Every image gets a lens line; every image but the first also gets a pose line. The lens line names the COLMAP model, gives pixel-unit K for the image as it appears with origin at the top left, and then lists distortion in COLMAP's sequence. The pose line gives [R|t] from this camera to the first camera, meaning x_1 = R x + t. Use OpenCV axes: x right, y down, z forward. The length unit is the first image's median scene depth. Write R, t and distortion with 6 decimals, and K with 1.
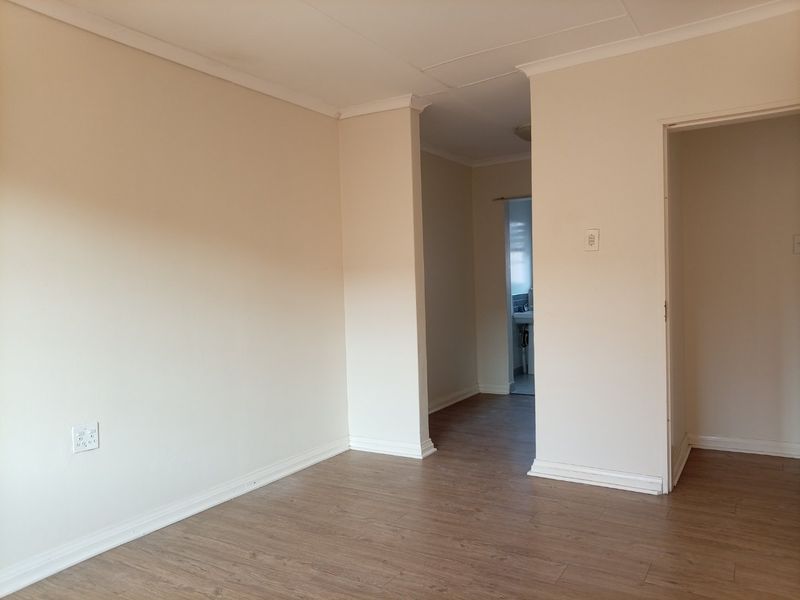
lens RADIAL K [[612.3, 0, 398.9], [0, 612.3, 298.3], [0, 0, 1]] dist [0.012730, -0.010219]
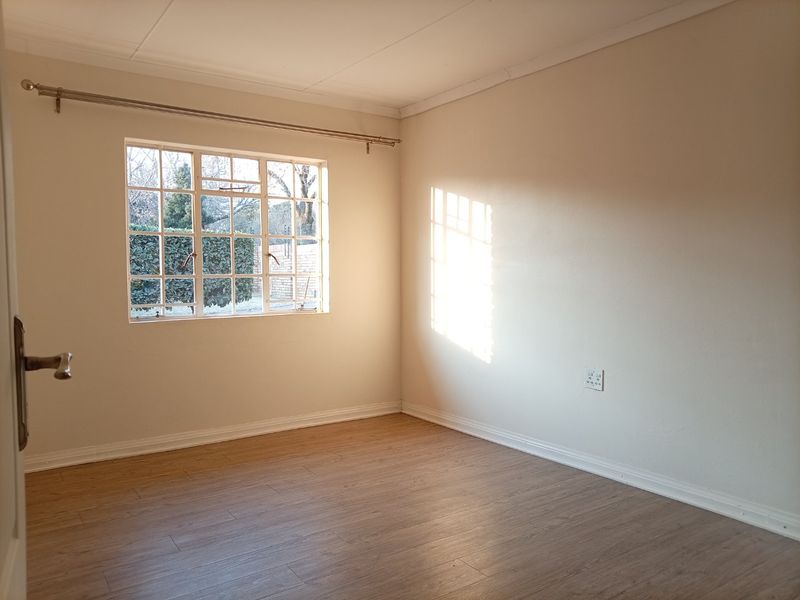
lens RADIAL K [[612.3, 0, 394.6], [0, 612.3, 306.6], [0, 0, 1]] dist [0.012730, -0.010219]
pose [[-0.414842, 0.076220, -0.906696, 0.773808], [-0.009740, 0.996056, 0.088188, -0.026439], [0.909842, 0.045416, -0.412463, 1.118814]]
